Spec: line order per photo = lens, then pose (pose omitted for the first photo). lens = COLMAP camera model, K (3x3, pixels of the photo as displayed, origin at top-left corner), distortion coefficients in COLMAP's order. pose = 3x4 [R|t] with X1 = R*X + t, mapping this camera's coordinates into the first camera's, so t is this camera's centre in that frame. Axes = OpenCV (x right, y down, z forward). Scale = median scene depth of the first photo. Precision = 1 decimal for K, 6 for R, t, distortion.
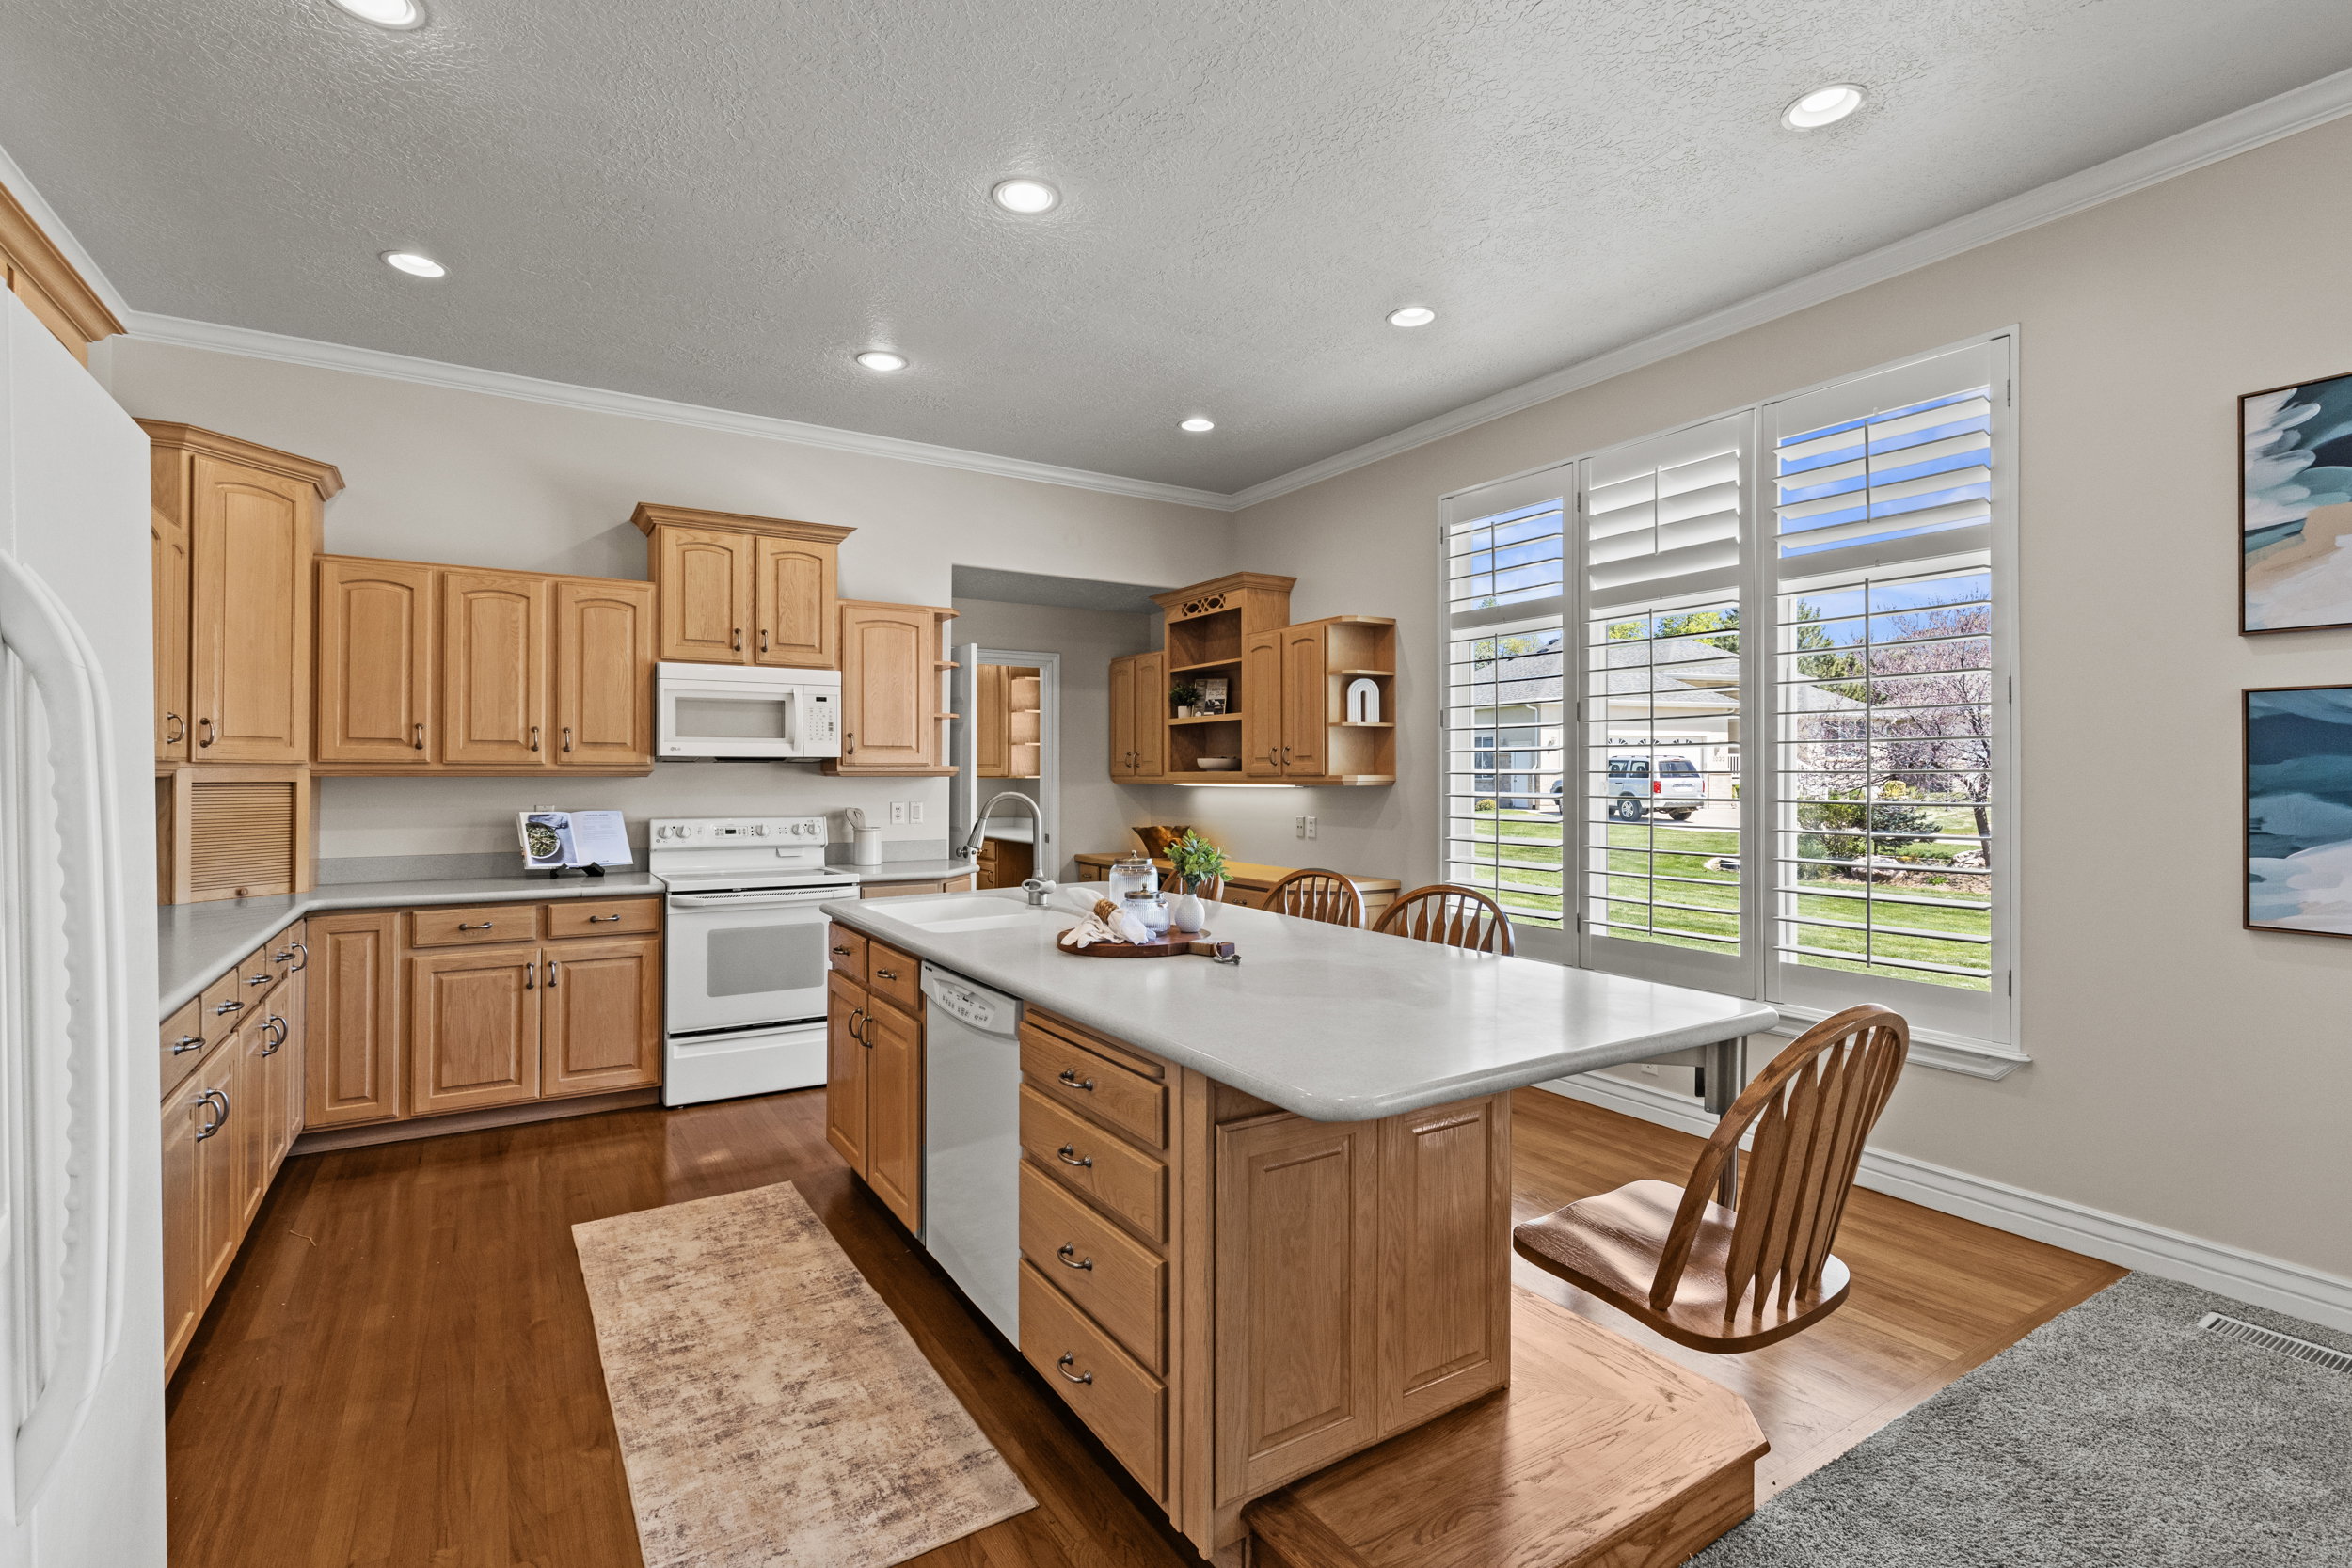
lens RADIAL K [[1079.6, 0, 1161.4], [0, 1079.6, 764.7], [0, 0, 1]] dist [0.008847, -0.004066]
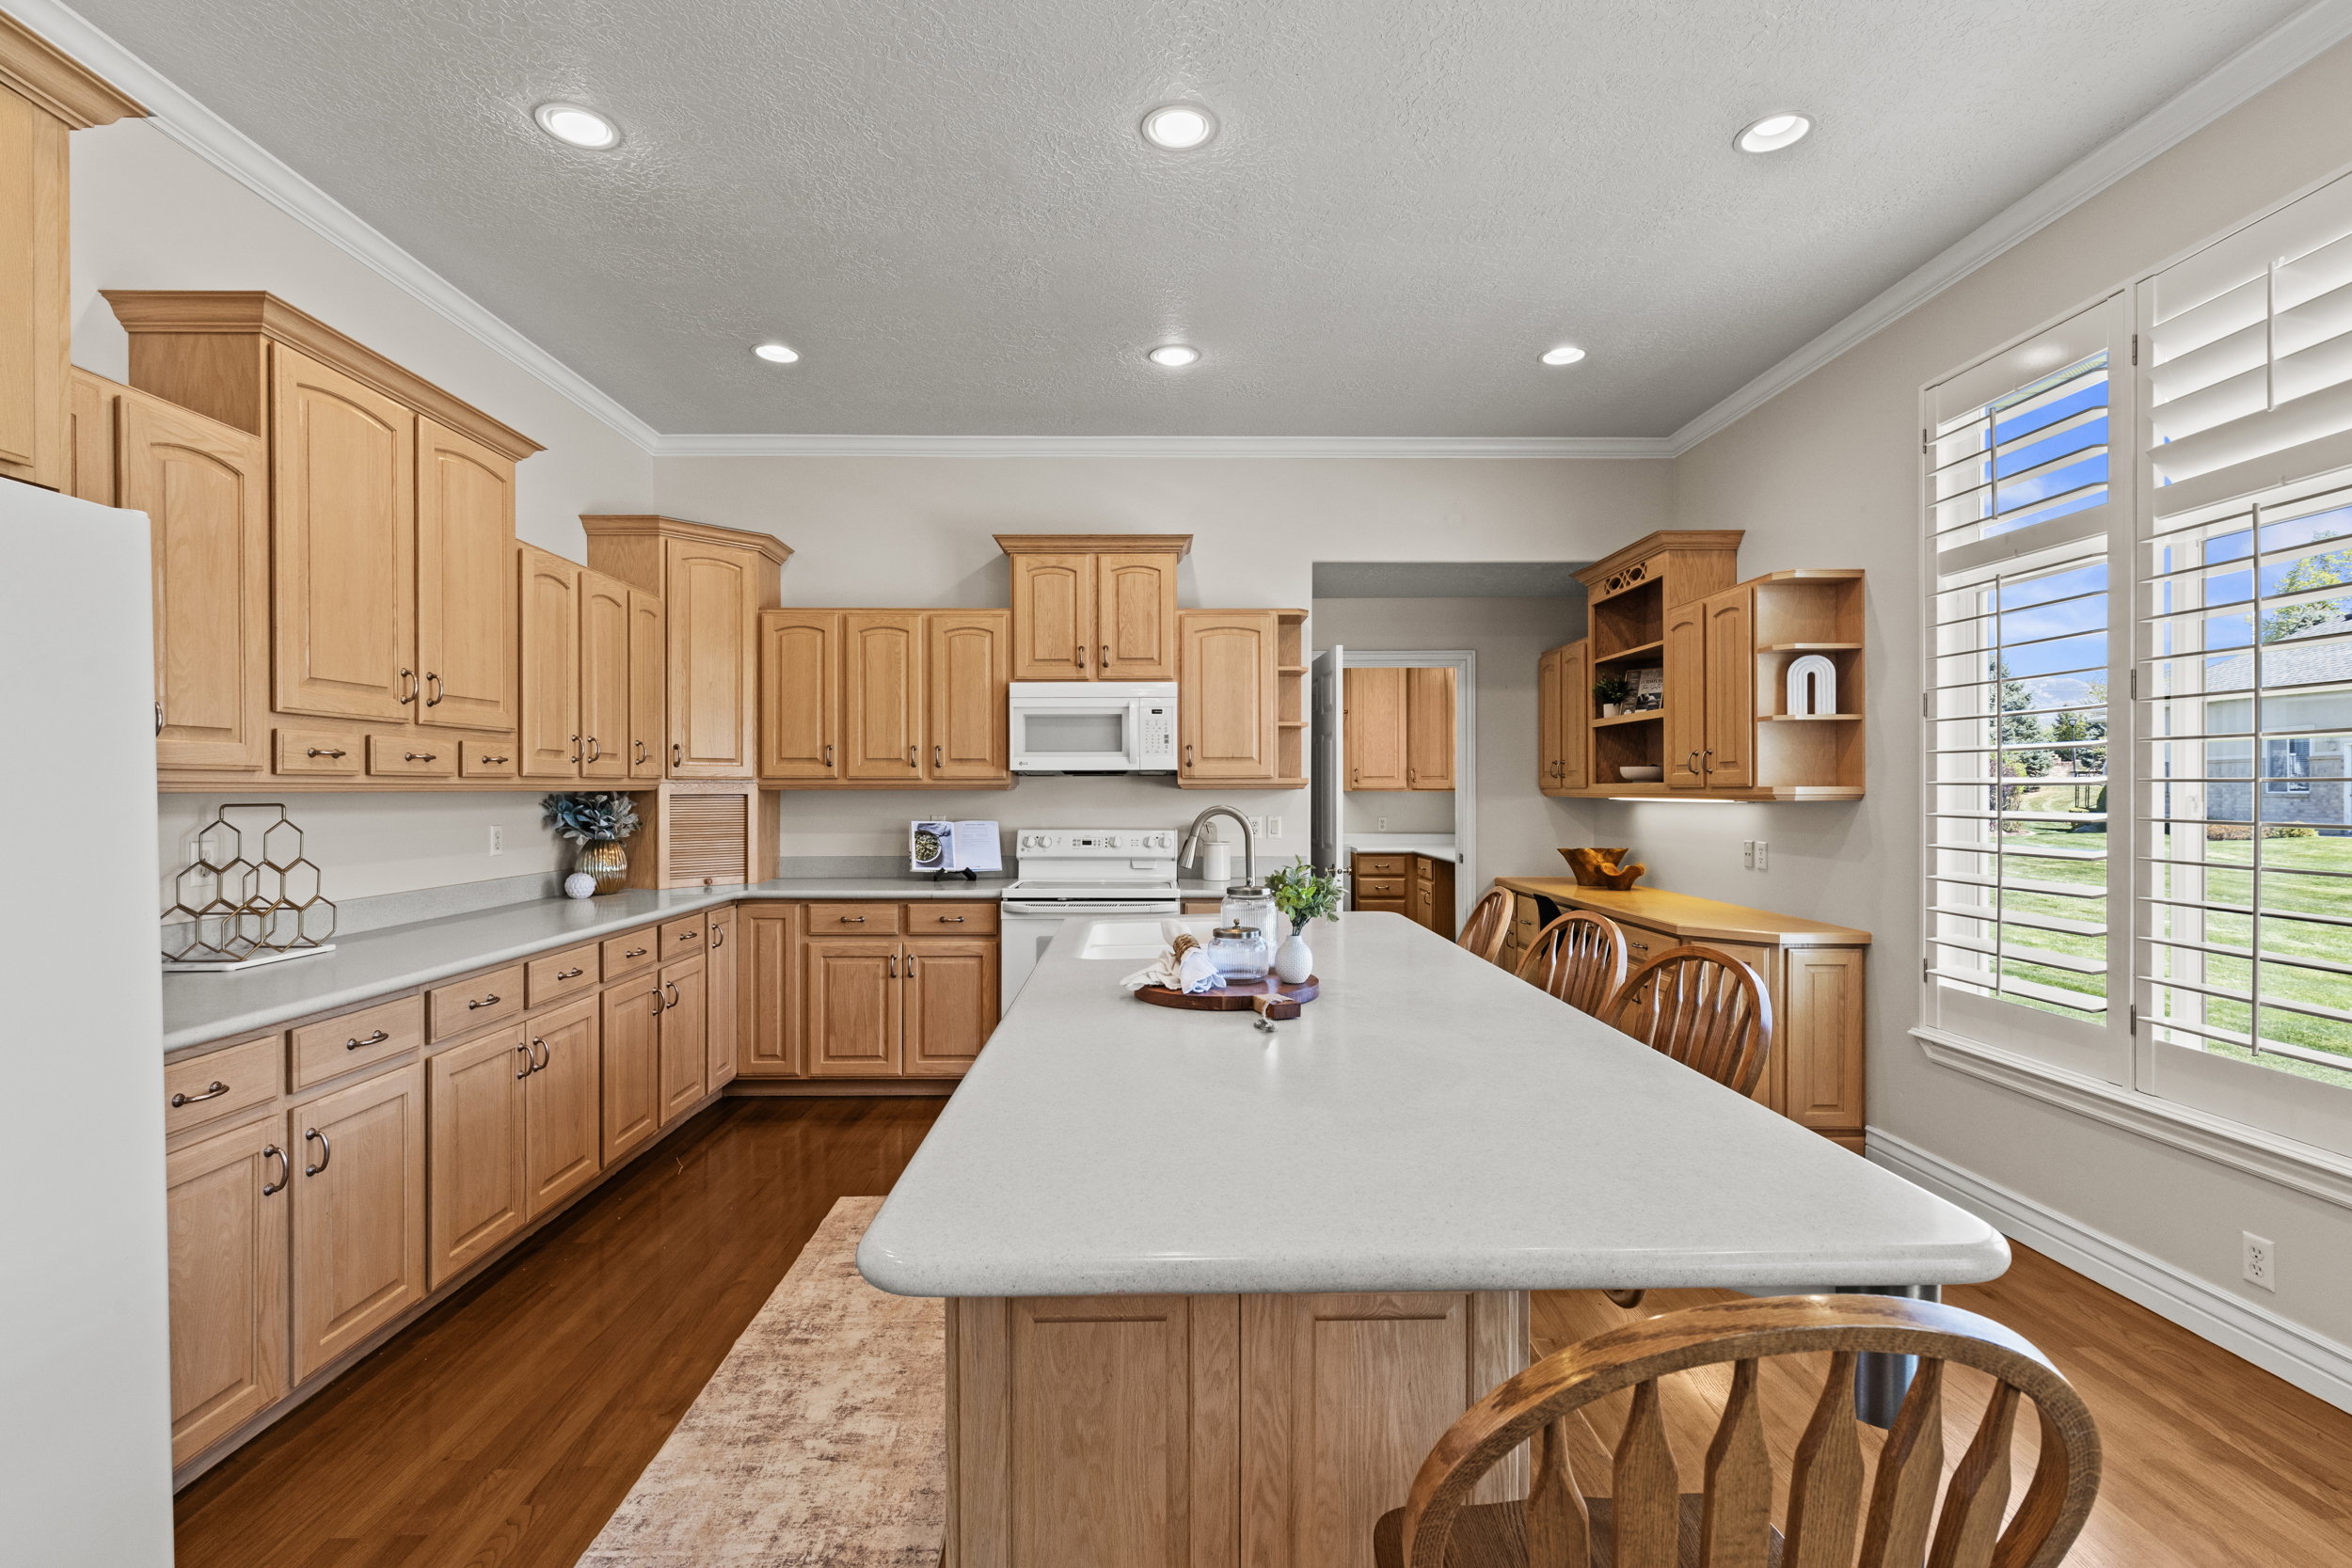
lens RADIAL K [[1079.6, 0, 1168.3], [0, 1079.6, 788.3], [0, 0, 1]] dist [0.008847, -0.004066]
pose [[0.859010, -0.002272, -0.511953, 0.214736], [0.007199, 0.999945, 0.007643, 0.002566], [0.511907, -0.010251, 0.858979, 0.160800]]
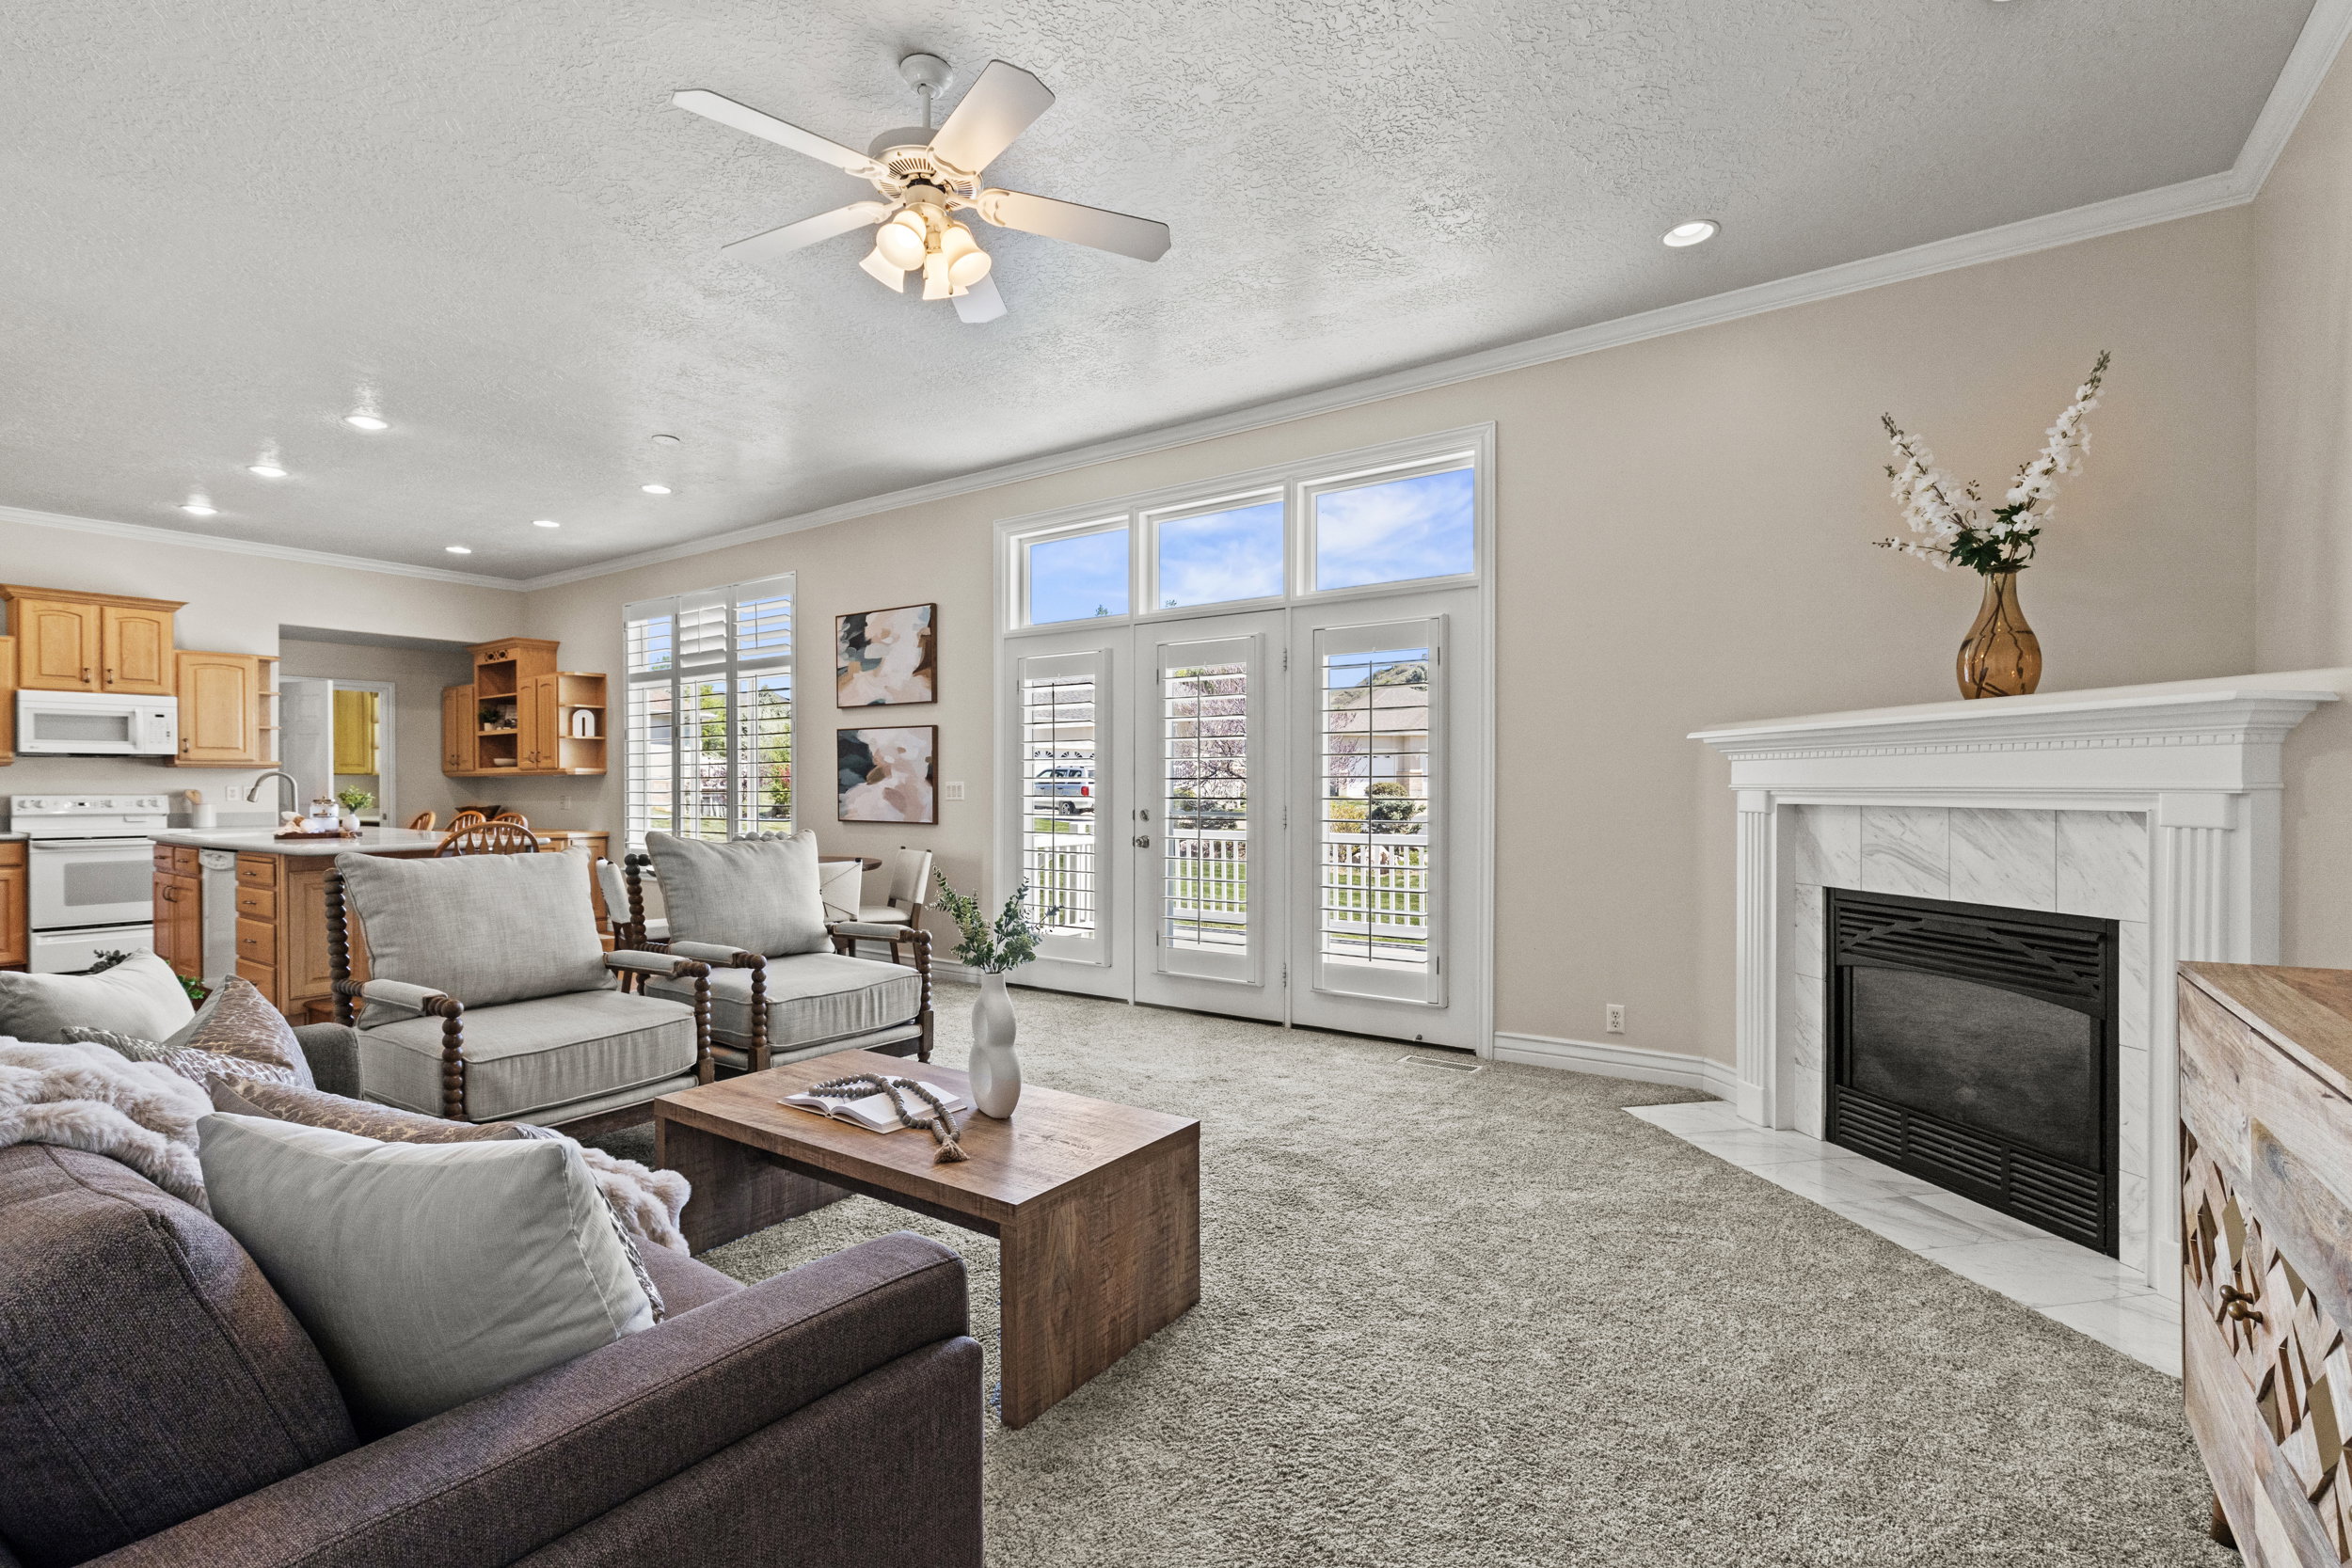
lens RADIAL K [[1079.6, 0, 1165.1], [0, 1079.6, 791.4], [0, 0, 1]] dist [0.008847, -0.004066]
pose [[0.922923, -0.006084, 0.384937, 0.423743], [0.000516, 0.999894, 0.014564, 0.025438], [-0.384984, -0.013243, 0.922828, -1.003504]]
